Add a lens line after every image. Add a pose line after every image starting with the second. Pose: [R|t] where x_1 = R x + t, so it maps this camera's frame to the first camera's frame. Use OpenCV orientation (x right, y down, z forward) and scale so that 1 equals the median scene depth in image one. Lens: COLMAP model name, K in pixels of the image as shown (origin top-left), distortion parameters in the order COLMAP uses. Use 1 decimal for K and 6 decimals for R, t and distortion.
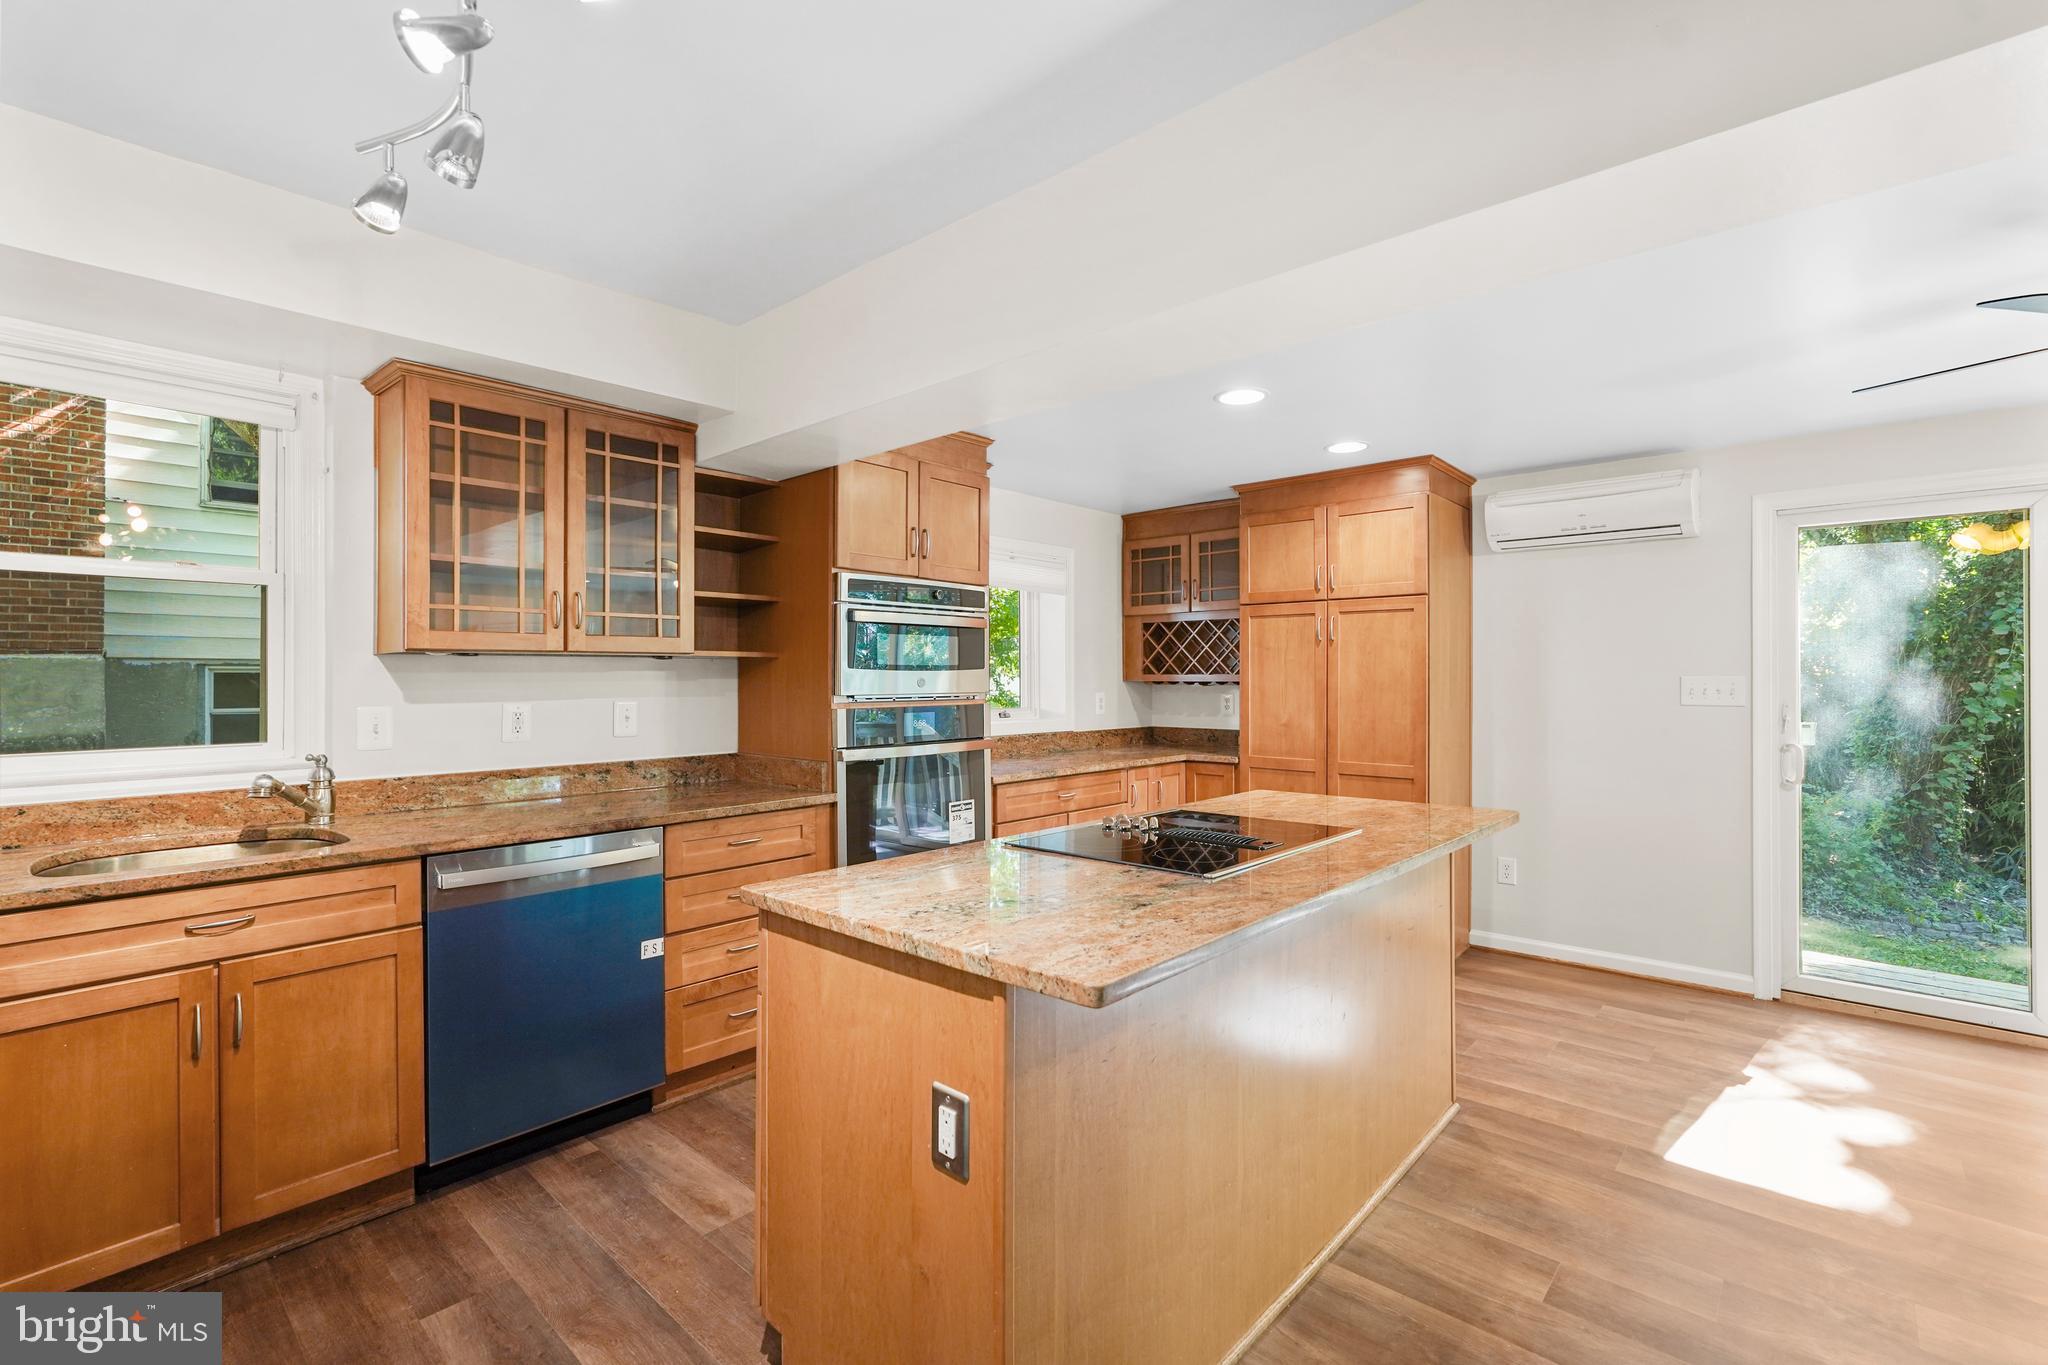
lens RADIAL K [[910.5, 0, 1017.9], [0, 910.5, 672.1], [0, 0, 1]] dist [-0.013839, 0.006985]
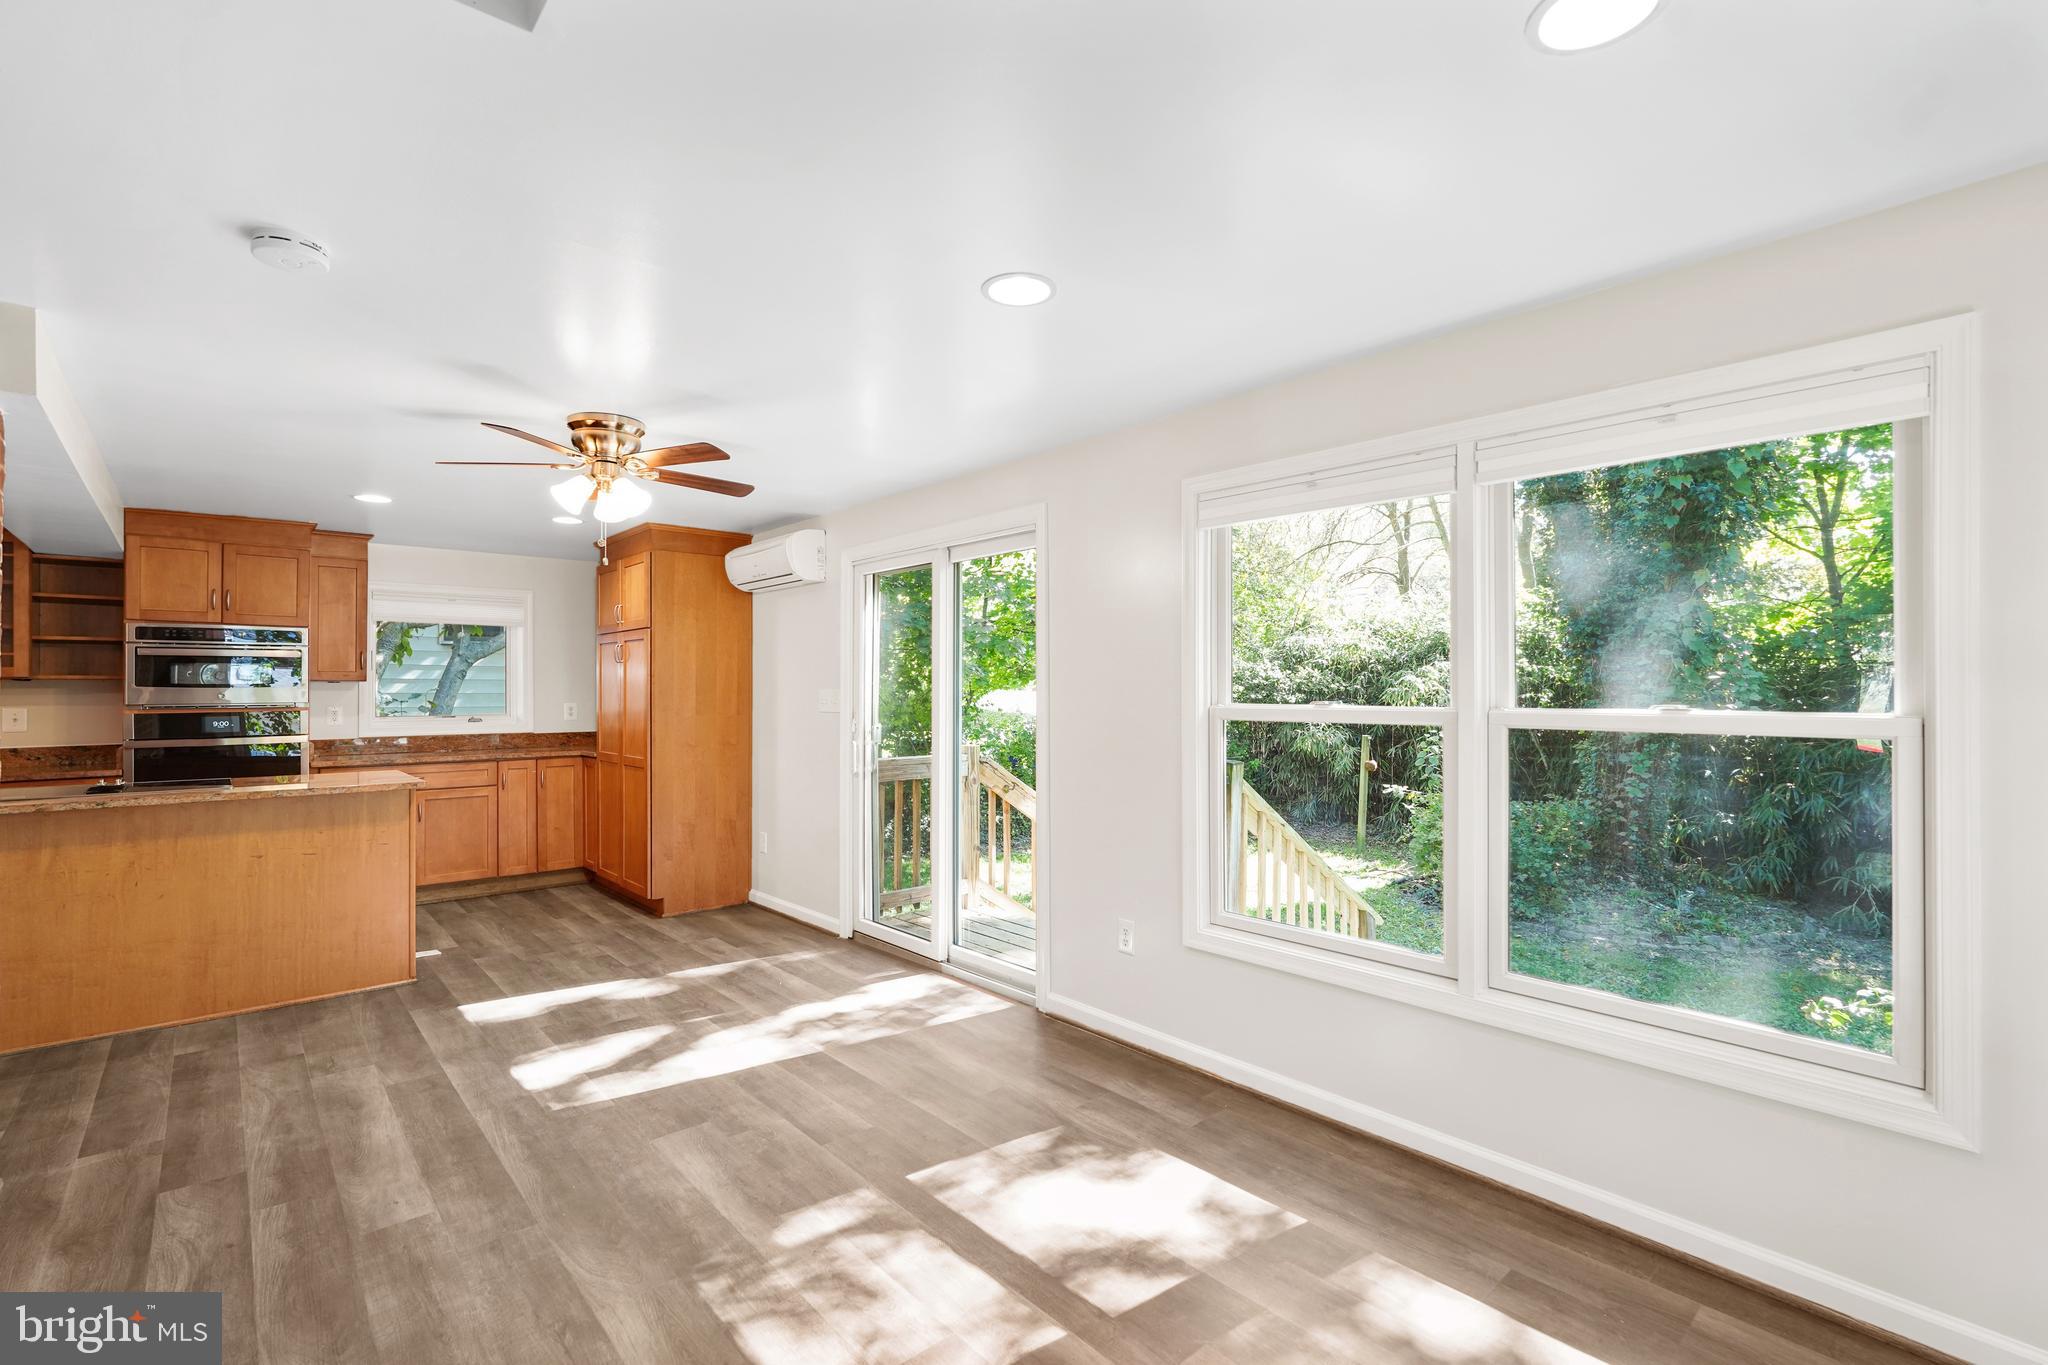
lens RADIAL K [[910.5, 0, 1019.2], [0, 910.5, 687.9], [0, 0, 1]] dist [-0.013839, 0.006985]
pose [[0.993923, -0.000706, -0.110073, 1.187036], [0.001222, 0.999989, 0.004621, -0.005546], [0.110068, -0.004728, 0.993913, -0.267428]]
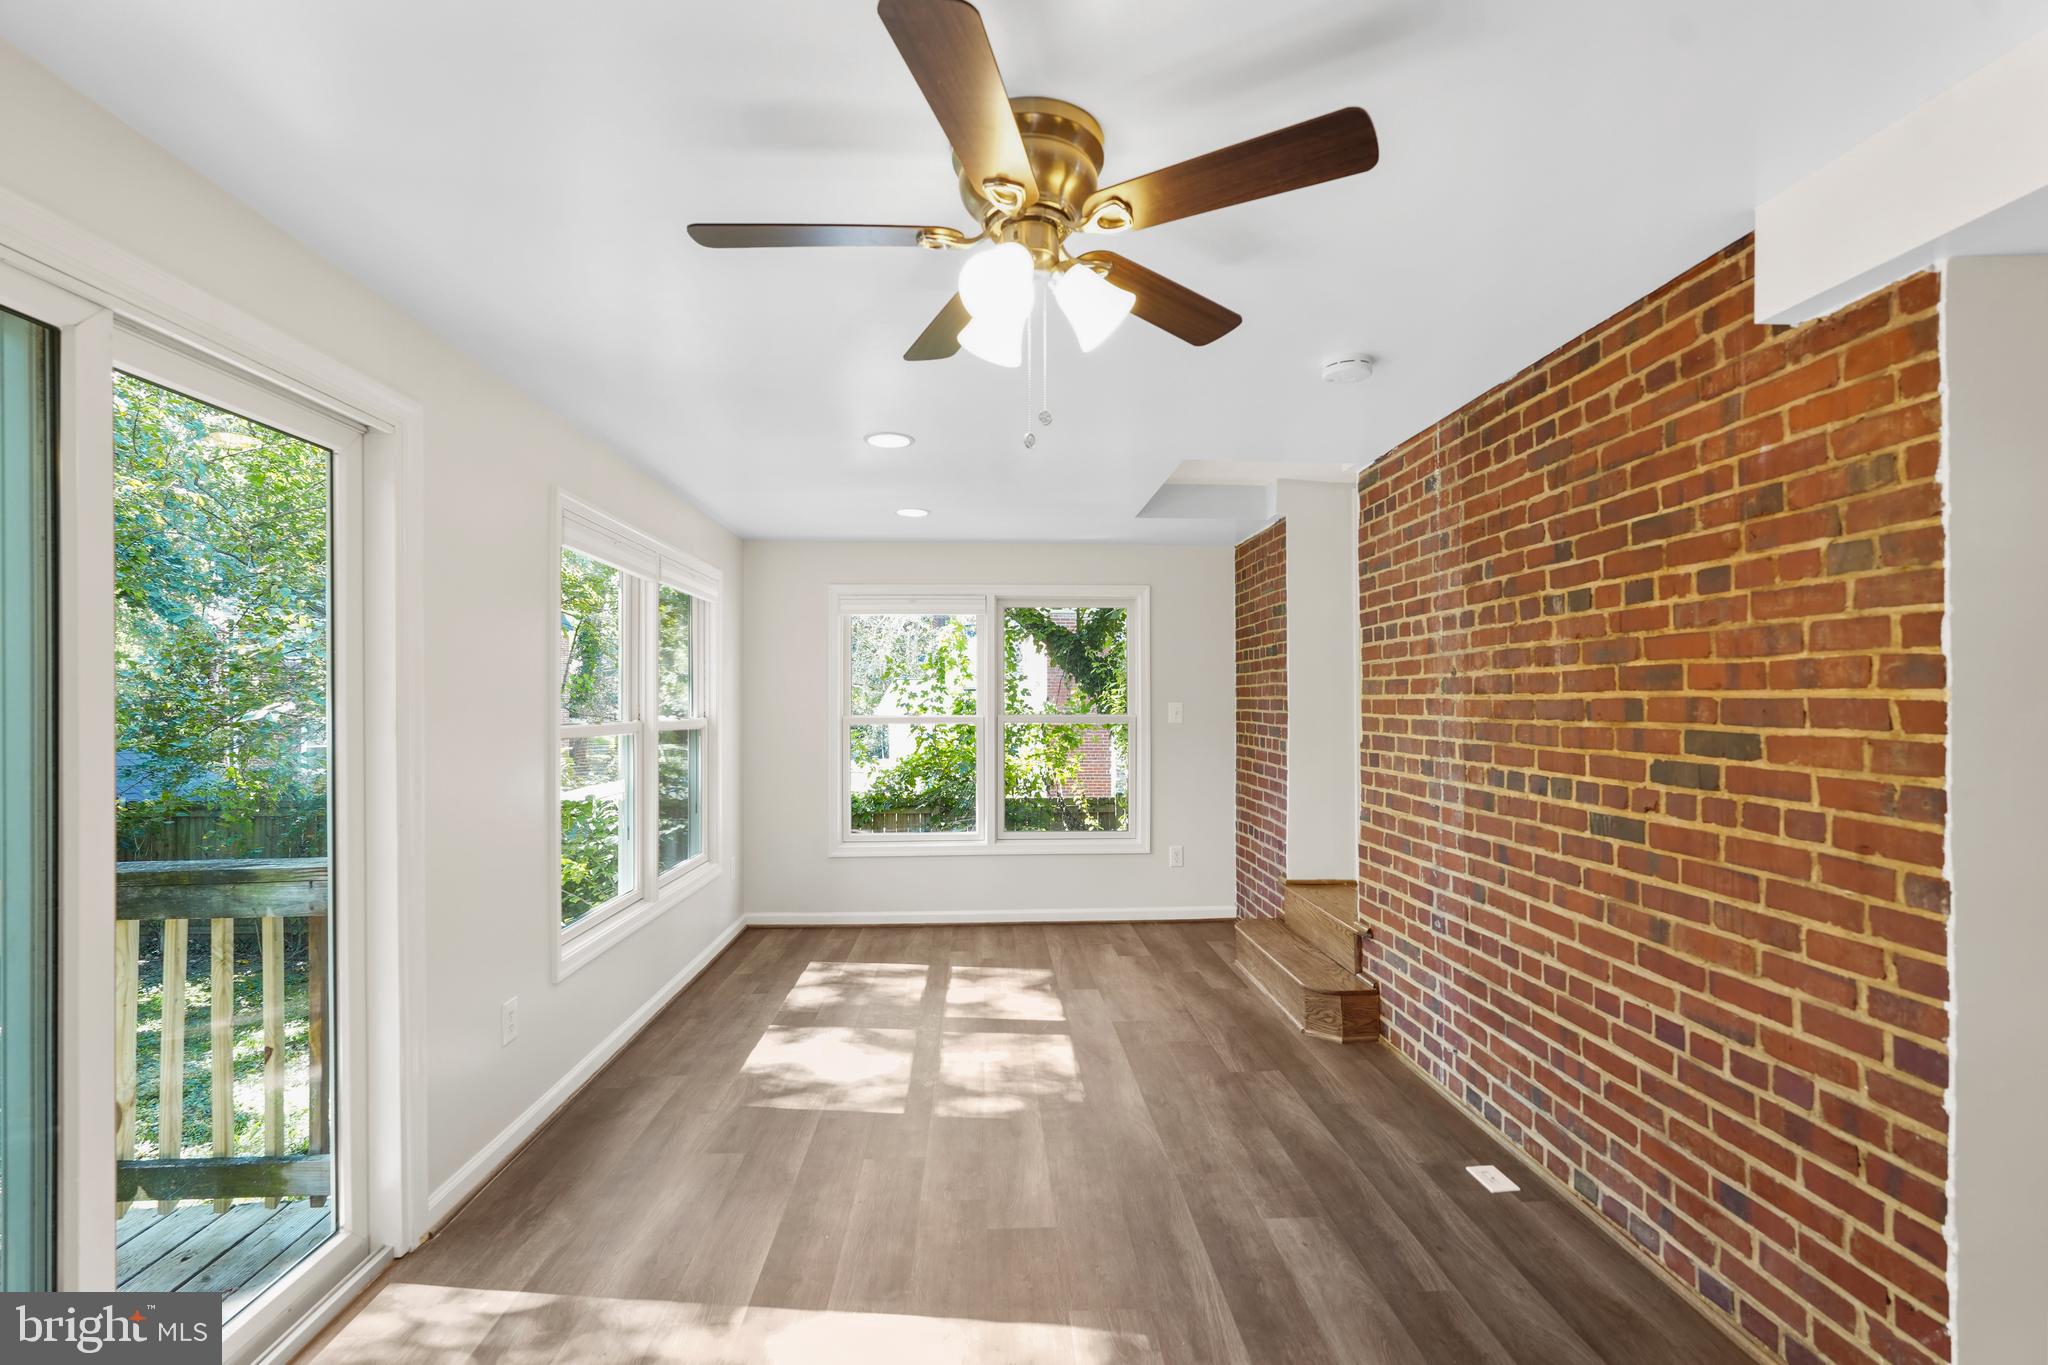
lens RADIAL K [[910.5, 0, 1012.4], [0, 910.5, 687.2], [0, 0, 1]] dist [-0.013839, 0.006985]
pose [[-0.696979, 0.016166, 0.716910, 0.407259], [0.001500, 0.999777, -0.021086, -0.004129], [-0.717090, -0.013621, -0.696847, 0.840533]]
